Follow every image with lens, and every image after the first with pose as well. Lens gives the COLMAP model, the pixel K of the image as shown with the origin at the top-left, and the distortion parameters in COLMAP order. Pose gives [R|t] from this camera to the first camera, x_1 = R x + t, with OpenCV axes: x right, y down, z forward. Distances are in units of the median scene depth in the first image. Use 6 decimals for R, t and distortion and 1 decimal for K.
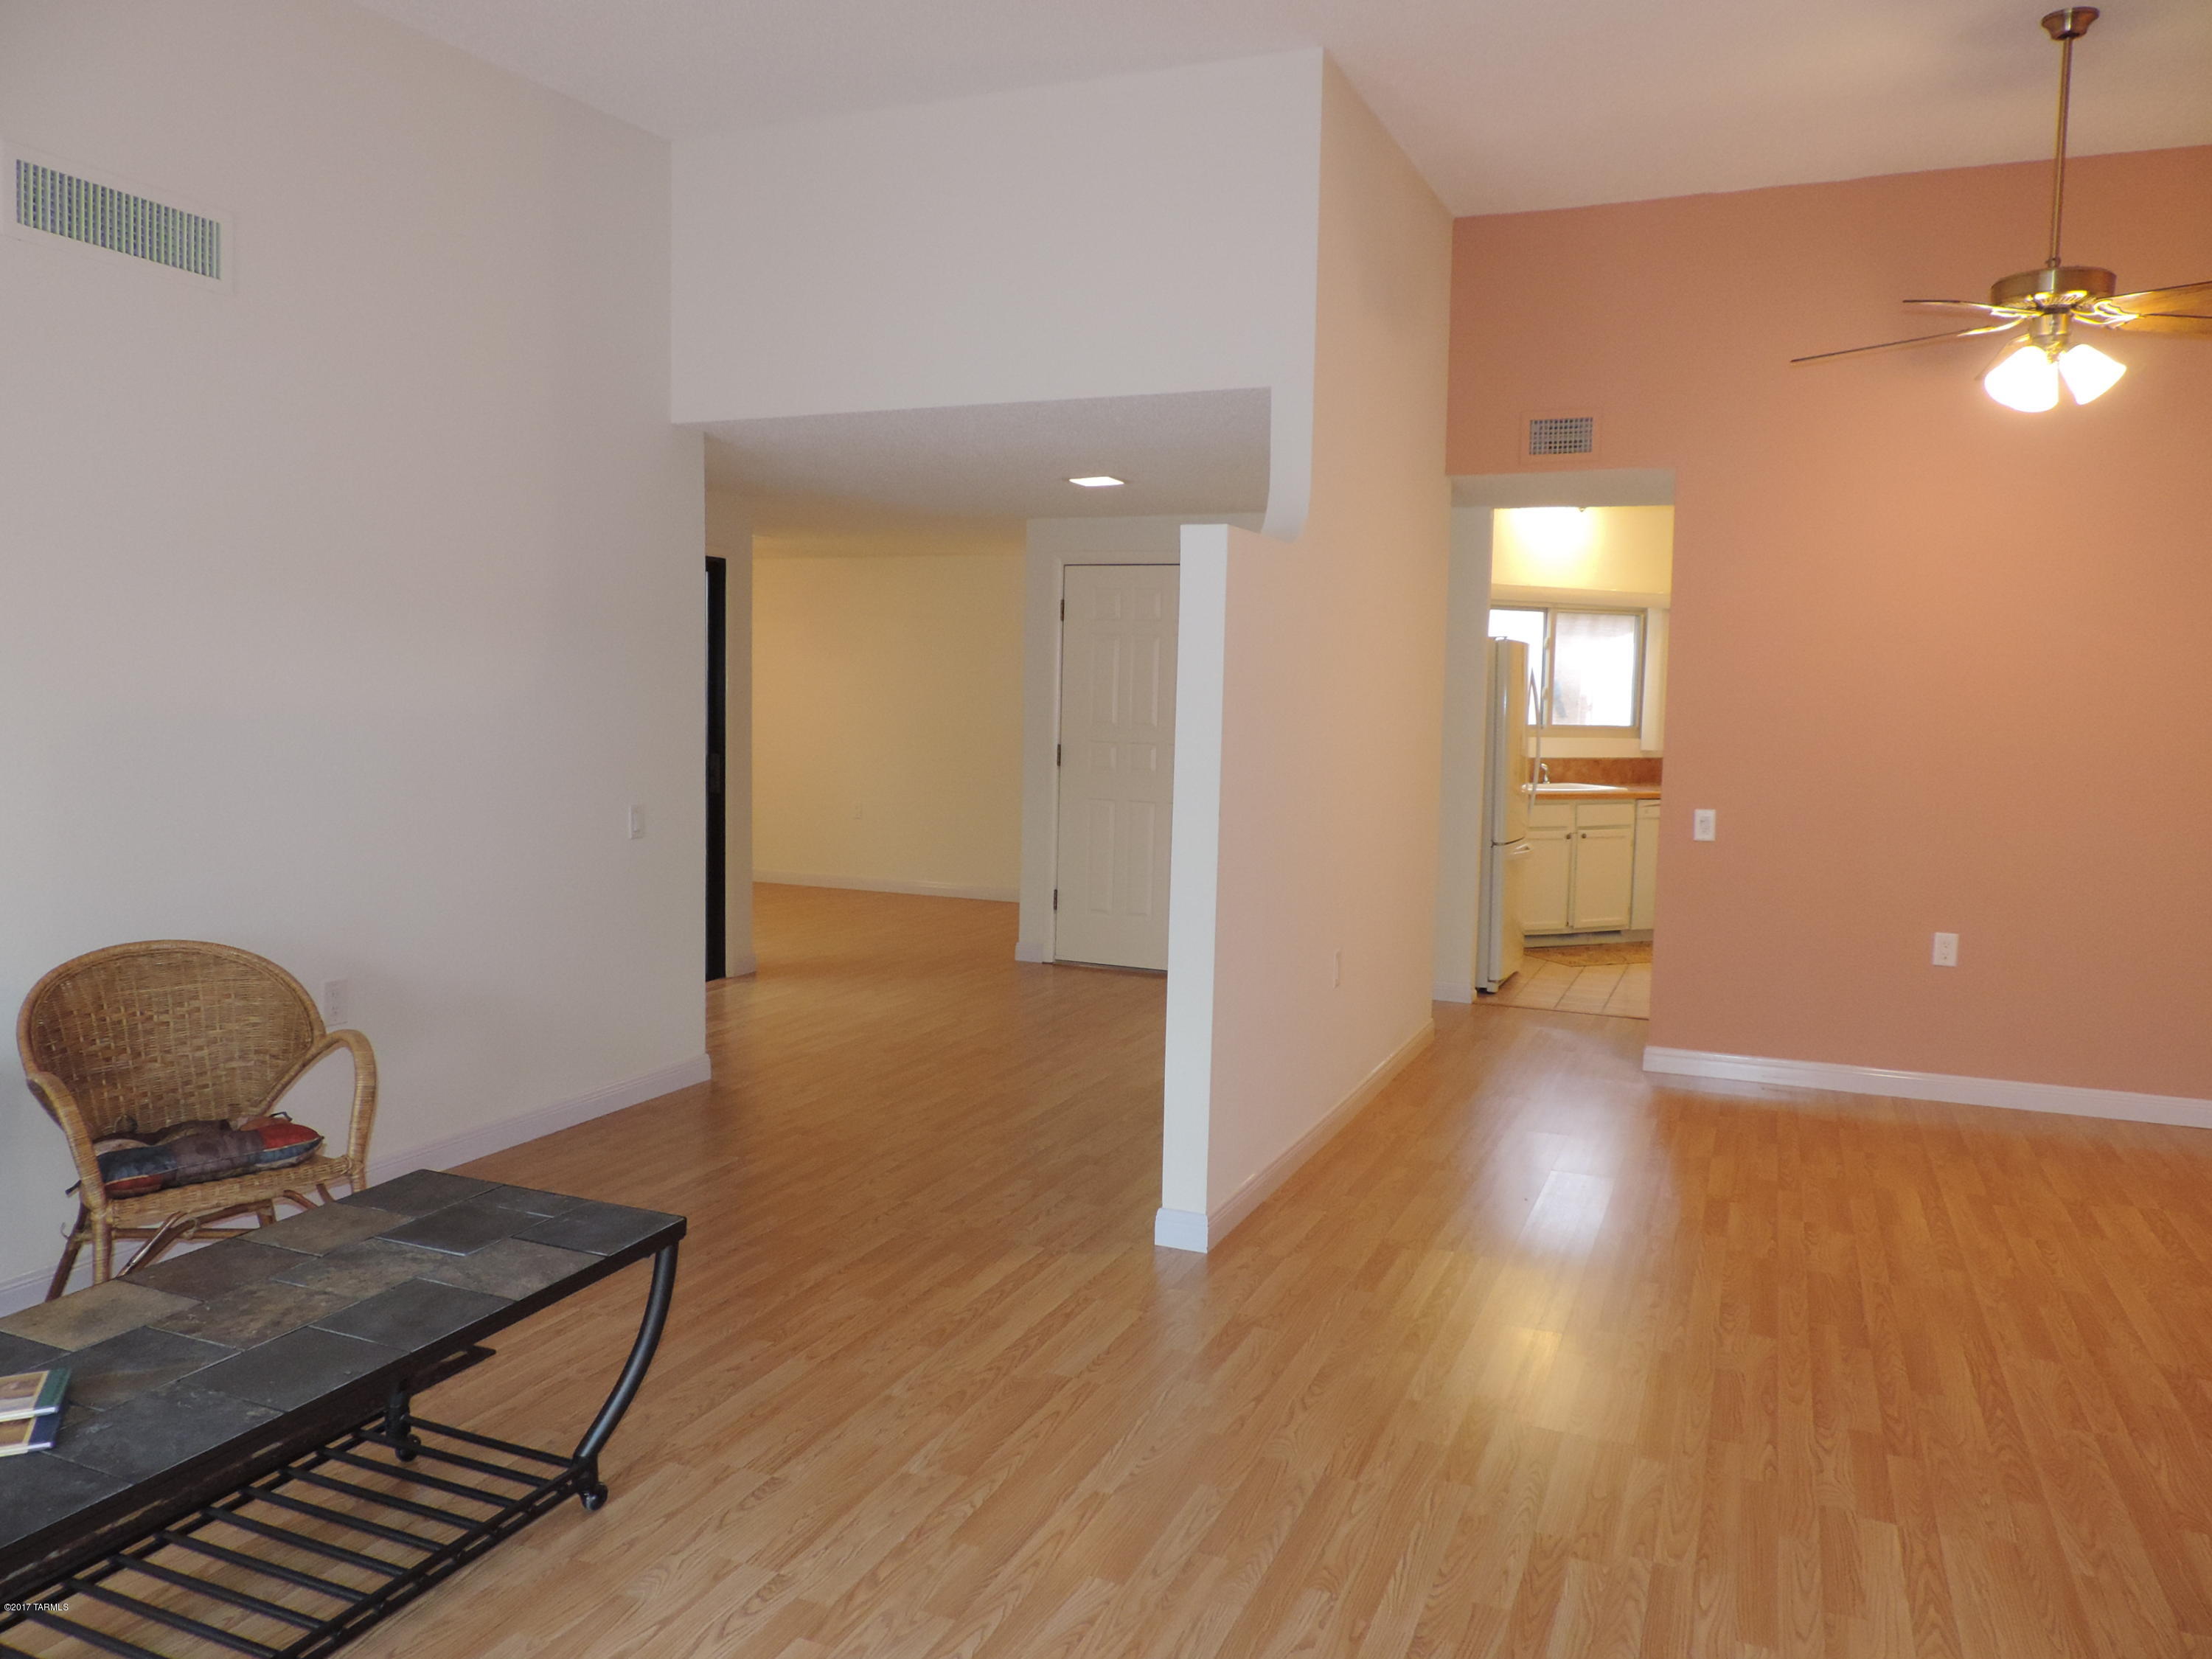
lens RADIAL K [[1591.4, 0, 1106.0], [0, 1591.4, 829.5], [0, 0, 1]] dist [-0.026477, -0.005669]
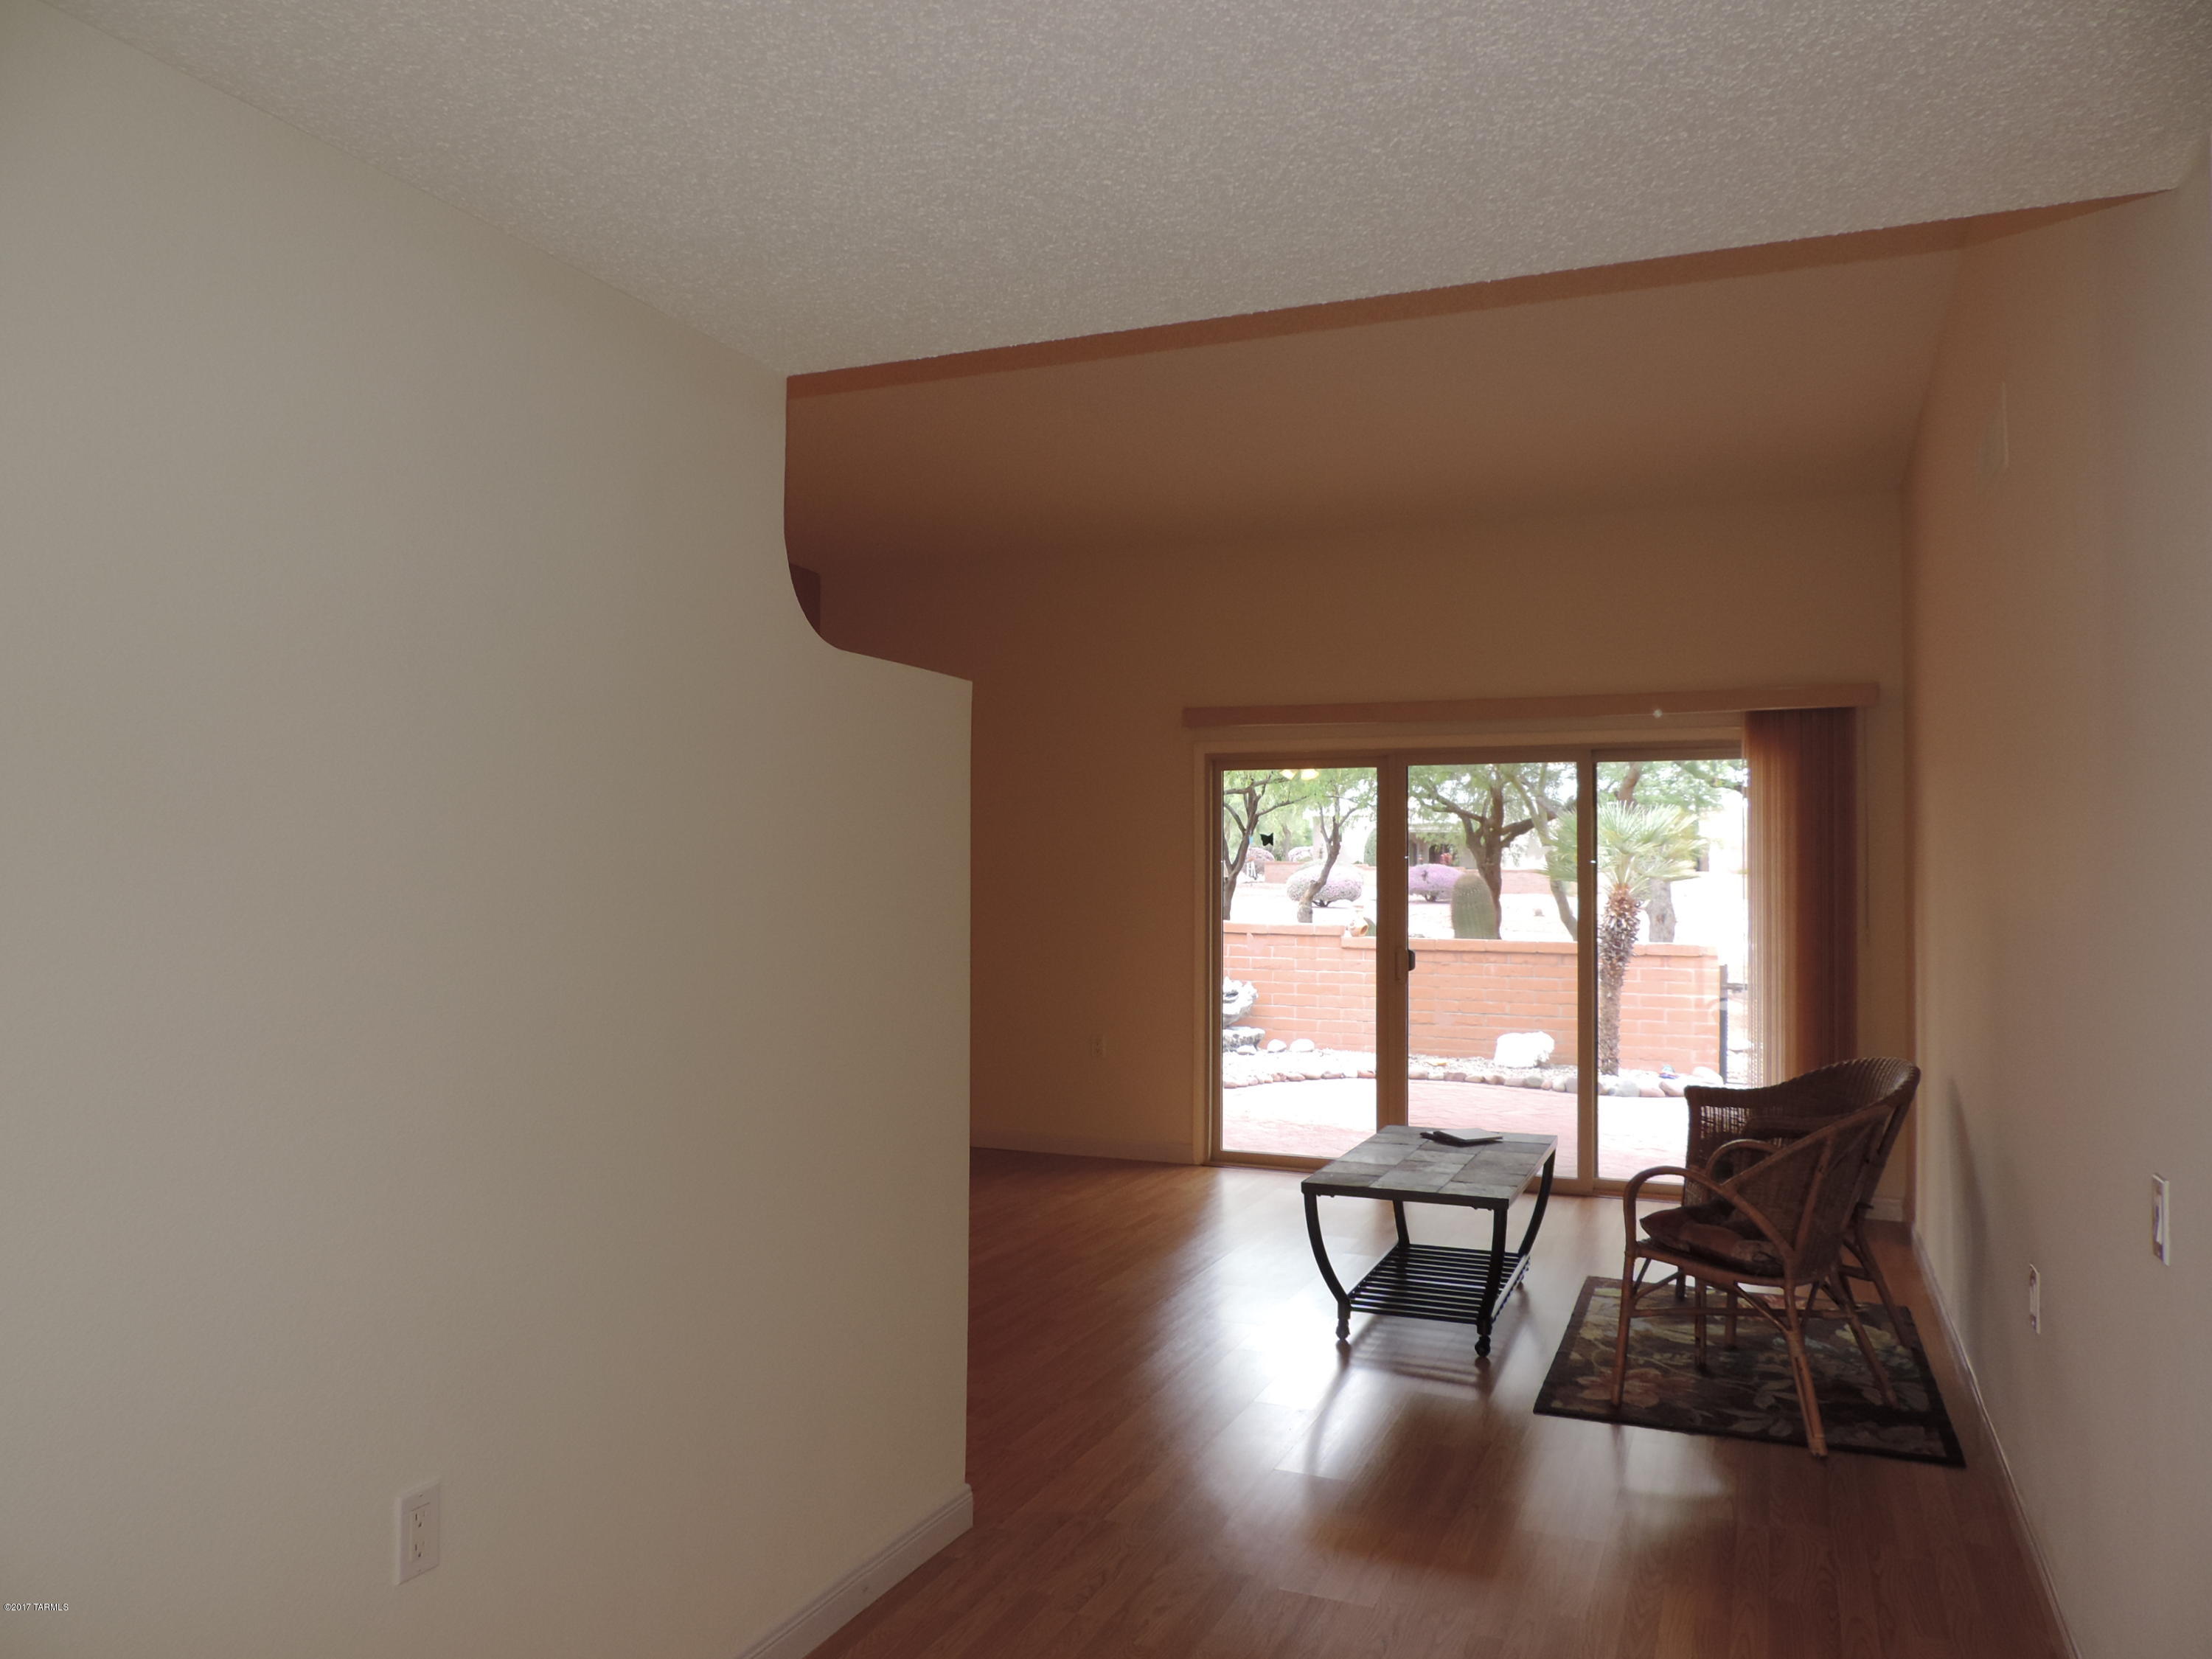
lens RADIAL K [[1591.4, 0, 1106.0], [0, 1591.4, 829.5], [0, 0, 1]] dist [-0.026477, -0.005669]
pose [[-0.999447, -0.033083, -0.003426, -0.007686], [-0.033223, 0.997903, 0.055543, -0.240201], [0.001582, 0.055626, -0.998450, 2.846159]]
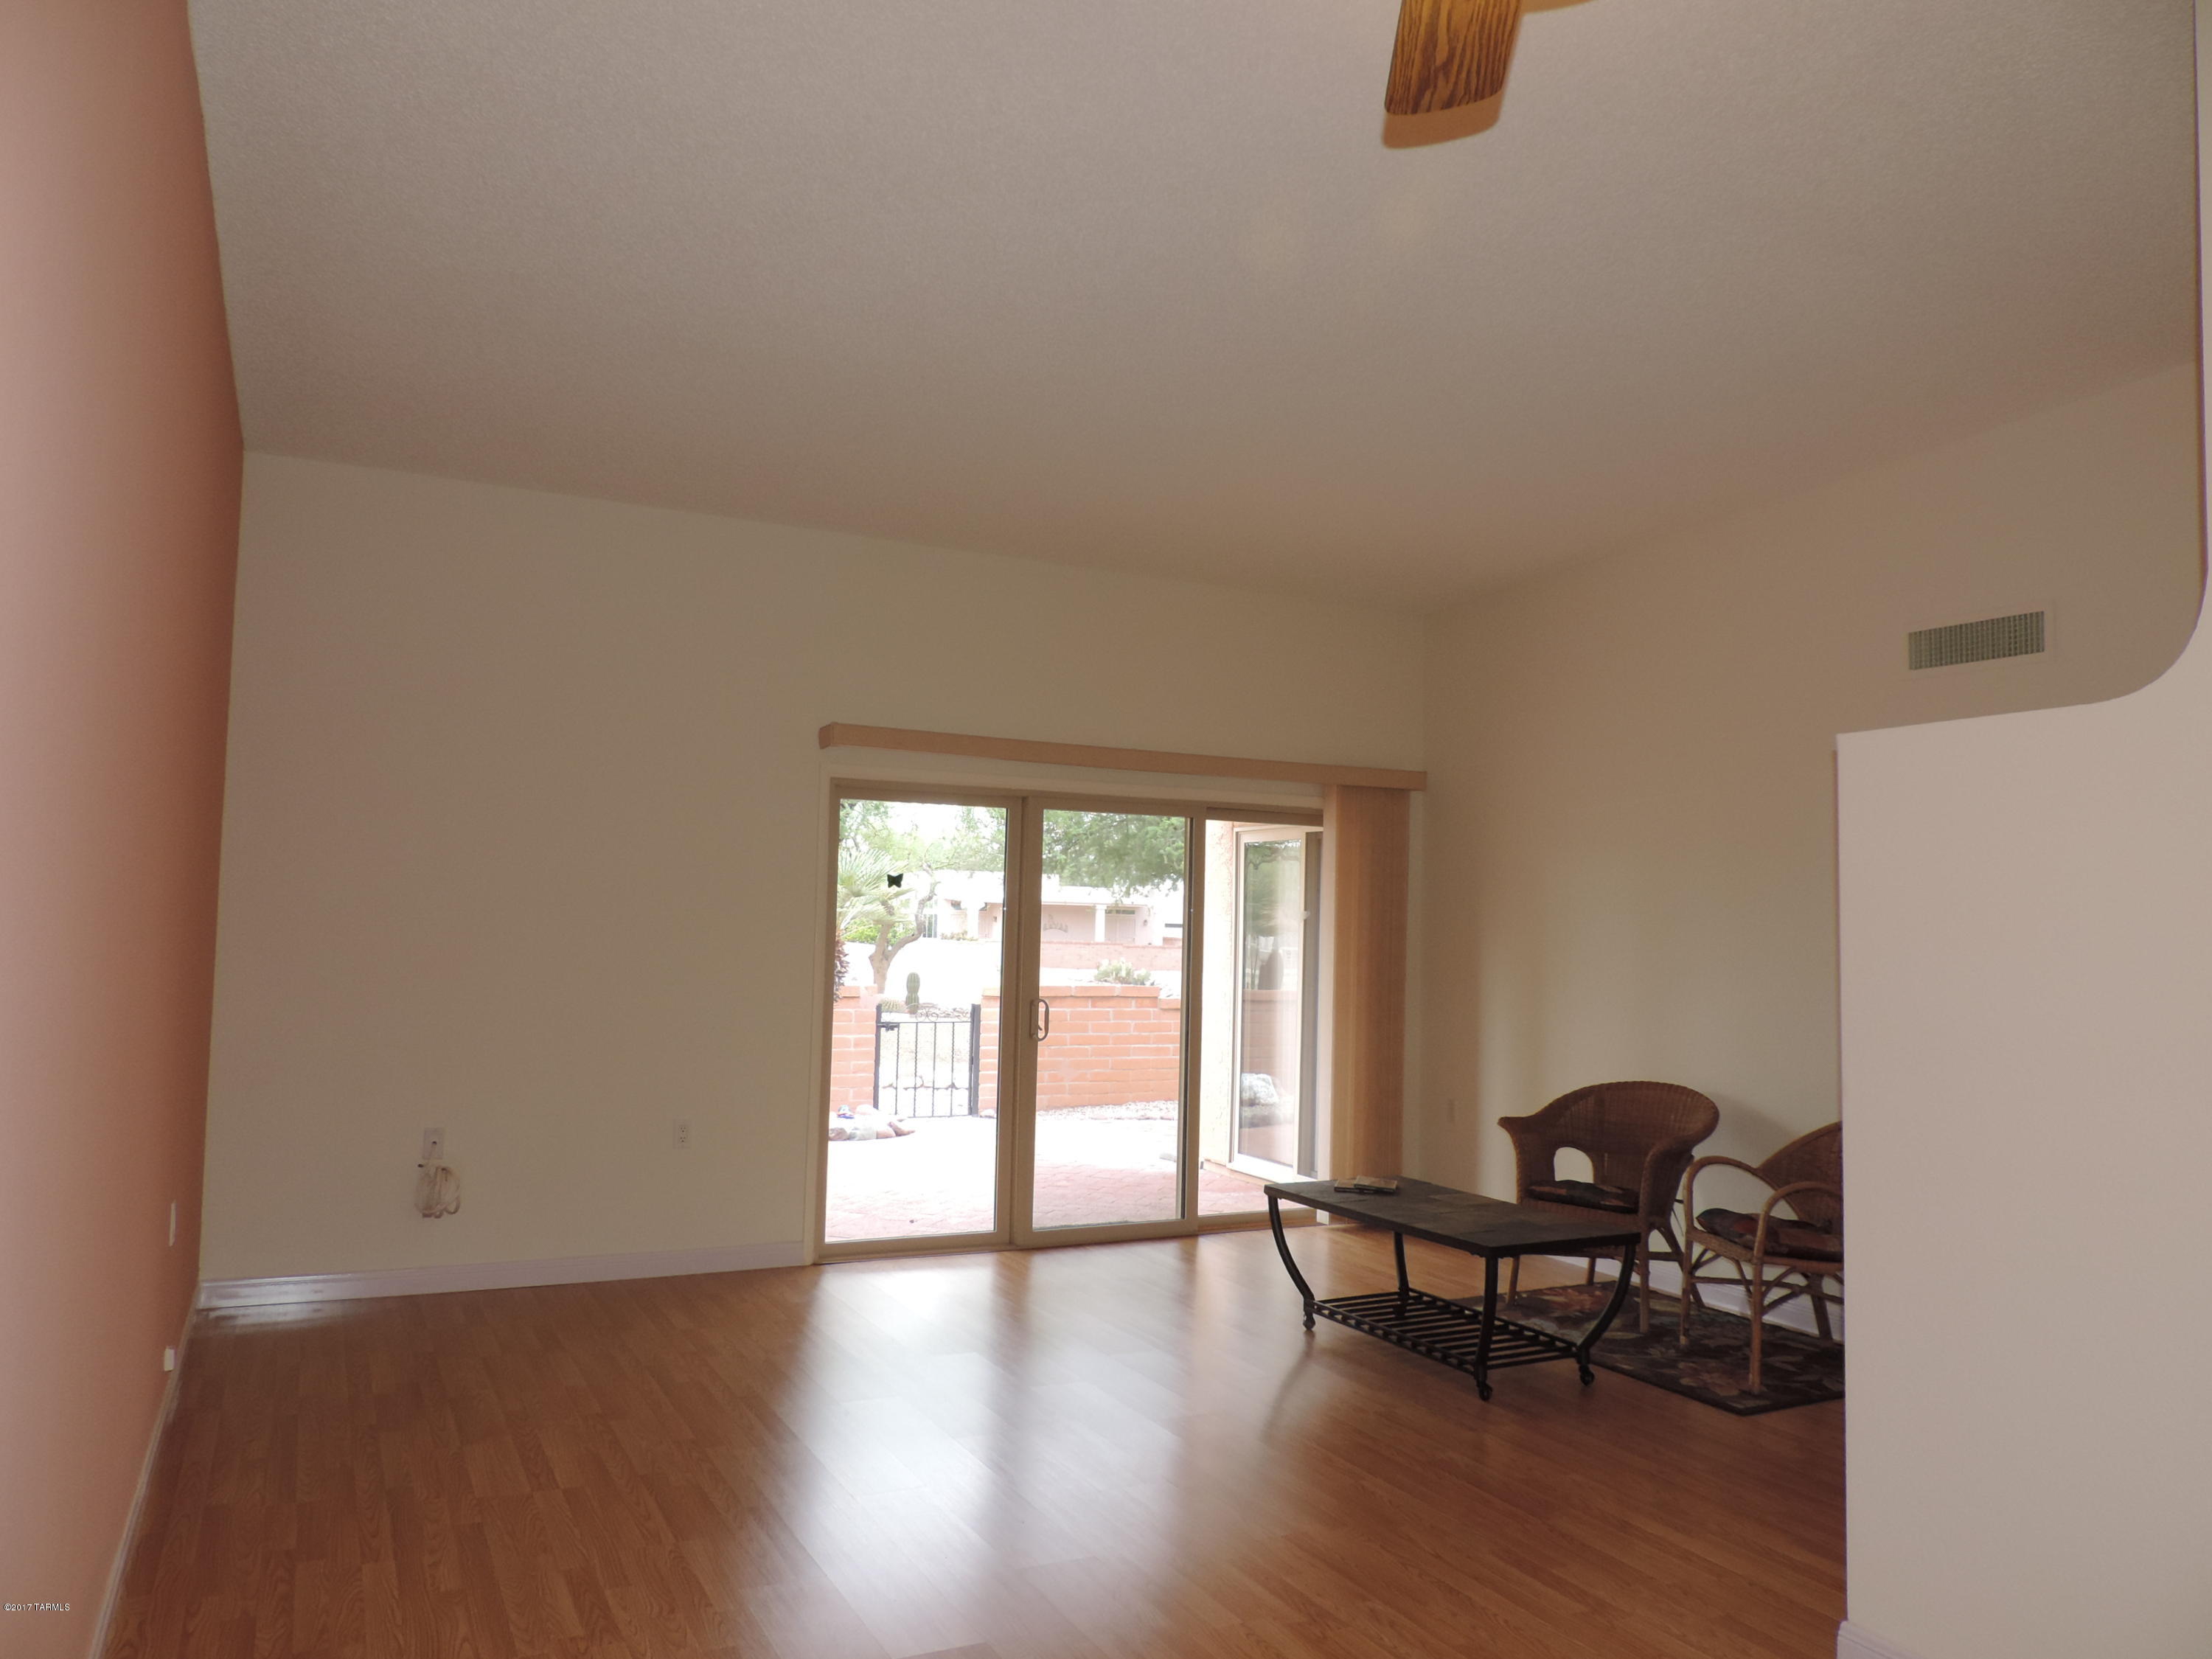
lens RADIAL K [[1591.4, 0, 1106.0], [0, 1591.4, 829.5], [0, 0, 1]] dist [-0.026477, -0.005669]
pose [[-0.633745, -0.085887, -0.768759, 1.490168], [-0.103427, 0.994302, -0.025822, -0.118658], [0.766596, 0.063146, -0.639017, 1.798276]]
